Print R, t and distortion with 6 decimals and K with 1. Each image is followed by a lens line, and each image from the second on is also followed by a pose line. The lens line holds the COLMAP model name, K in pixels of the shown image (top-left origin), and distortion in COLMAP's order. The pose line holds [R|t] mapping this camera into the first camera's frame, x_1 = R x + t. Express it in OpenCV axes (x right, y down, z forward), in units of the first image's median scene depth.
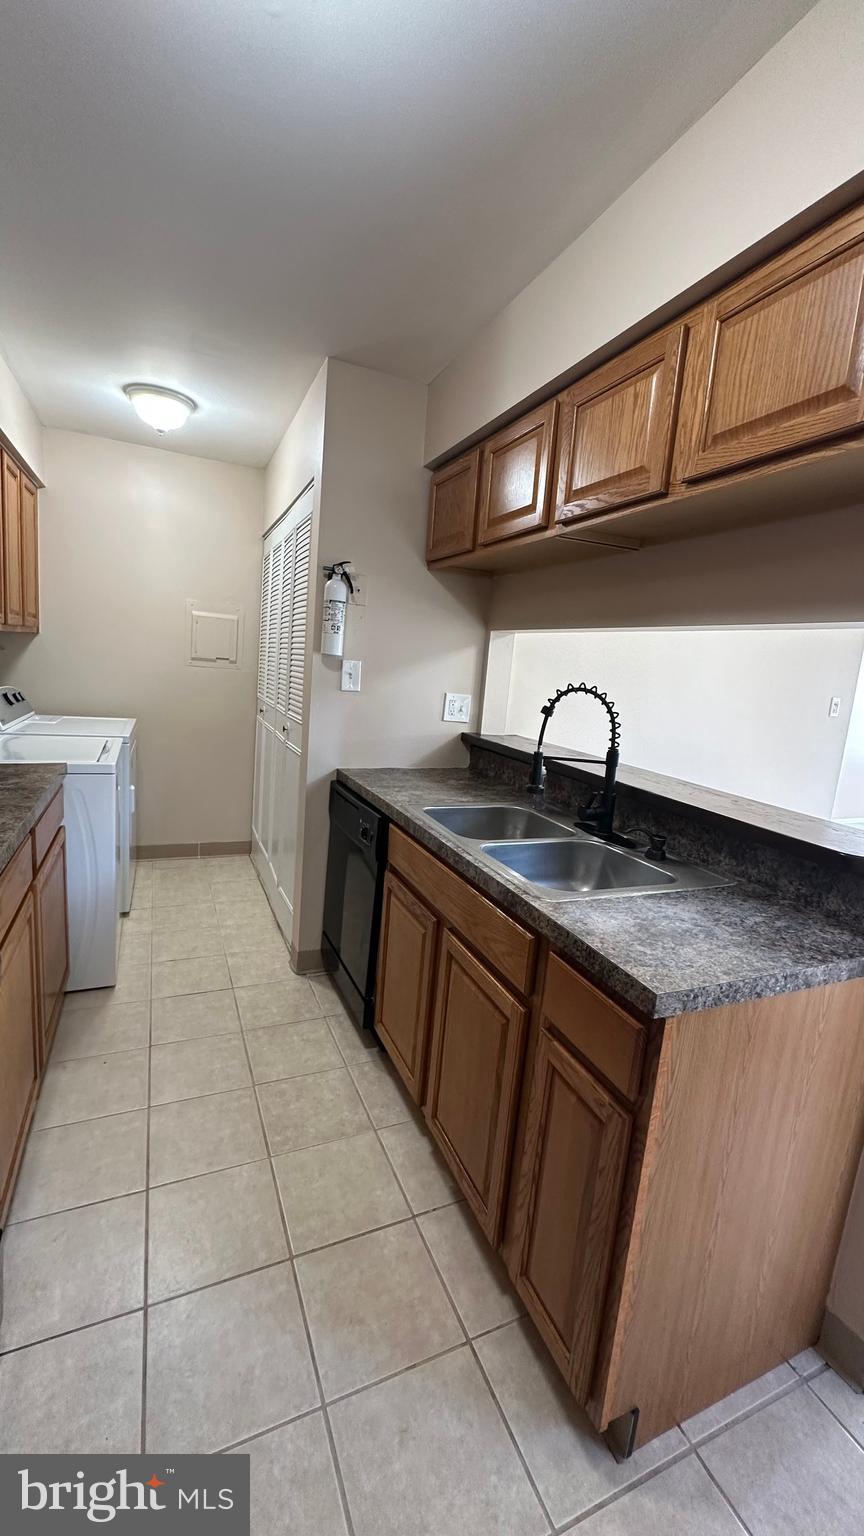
lens RADIAL K [[613.8, 0, 434.3], [0, 613.8, 766.7], [0, 0, 1]] dist [-0.006478, 0.001736]
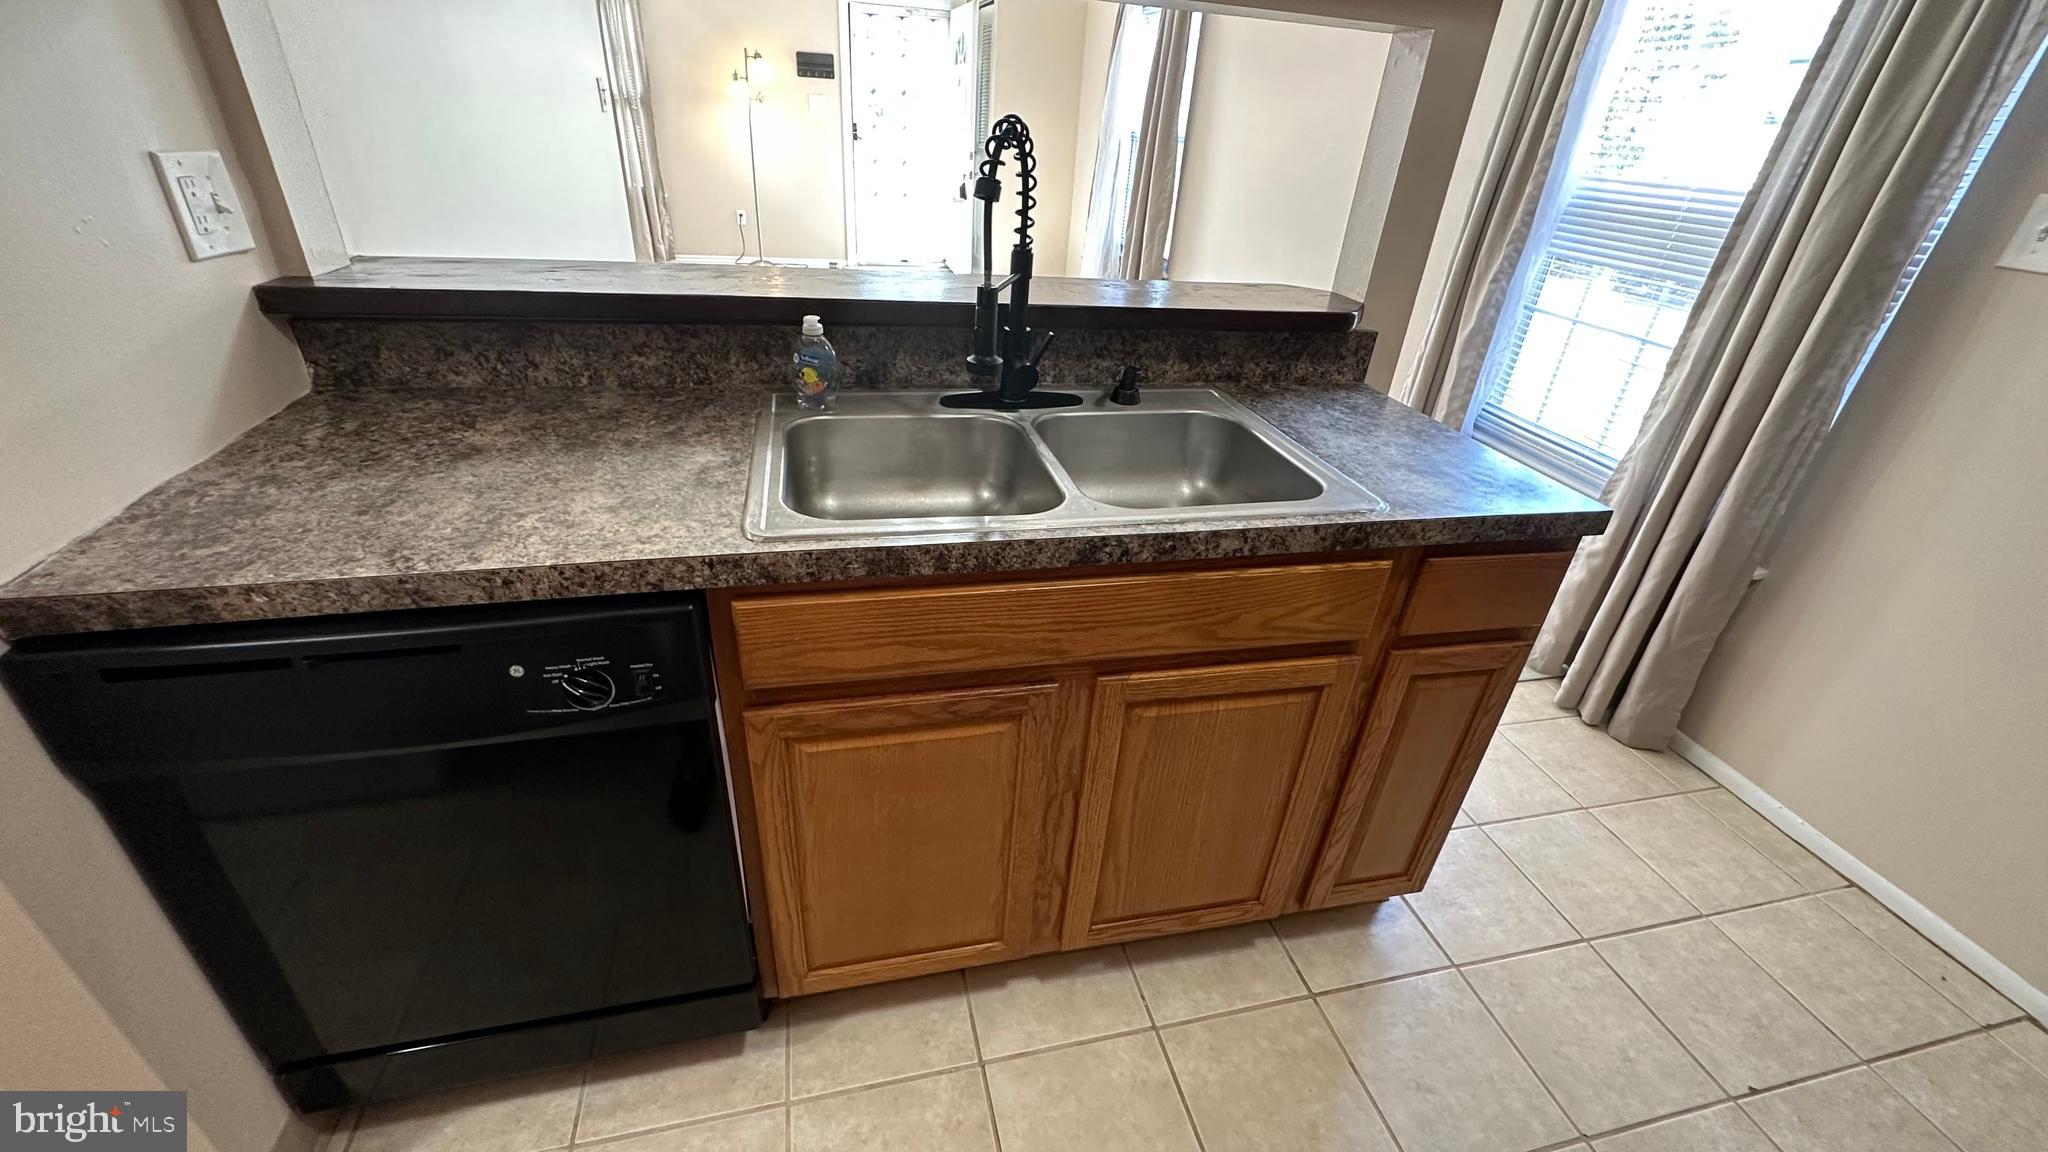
lens RADIAL K [[818.3, 0, 1020.5], [0, 818.3, 574.1], [0, 0, 1]] dist [-0.006478, 0.001736]
pose [[0.184063, -0.542695, 0.819514, -0.524880], [0.113218, 0.839915, 0.530777, -0.190565], [-0.976372, -0.004913, 0.216040, 0.933396]]
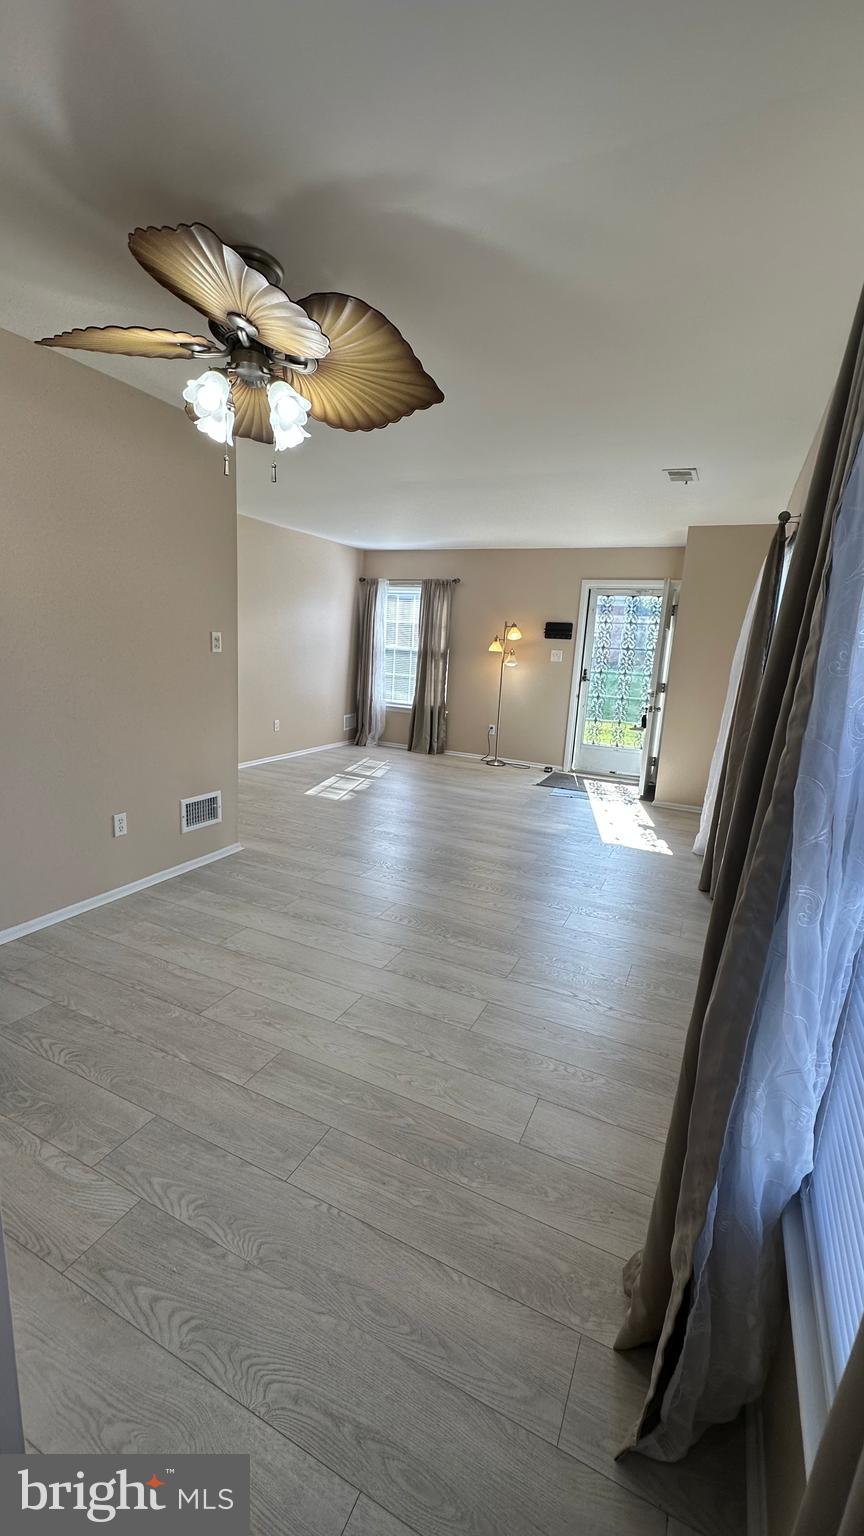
lens RADIAL K [[613.8, 0, 430.7], [0, 613.8, 774.3], [0, 0, 1]] dist [-0.006478, 0.001736]
pose [[0.761668, -0.172944, 0.624461, 0.654688], [0.112156, 0.984365, 0.135819, 0.026892], [-0.638187, -0.033412, 0.769156, 0.131396]]
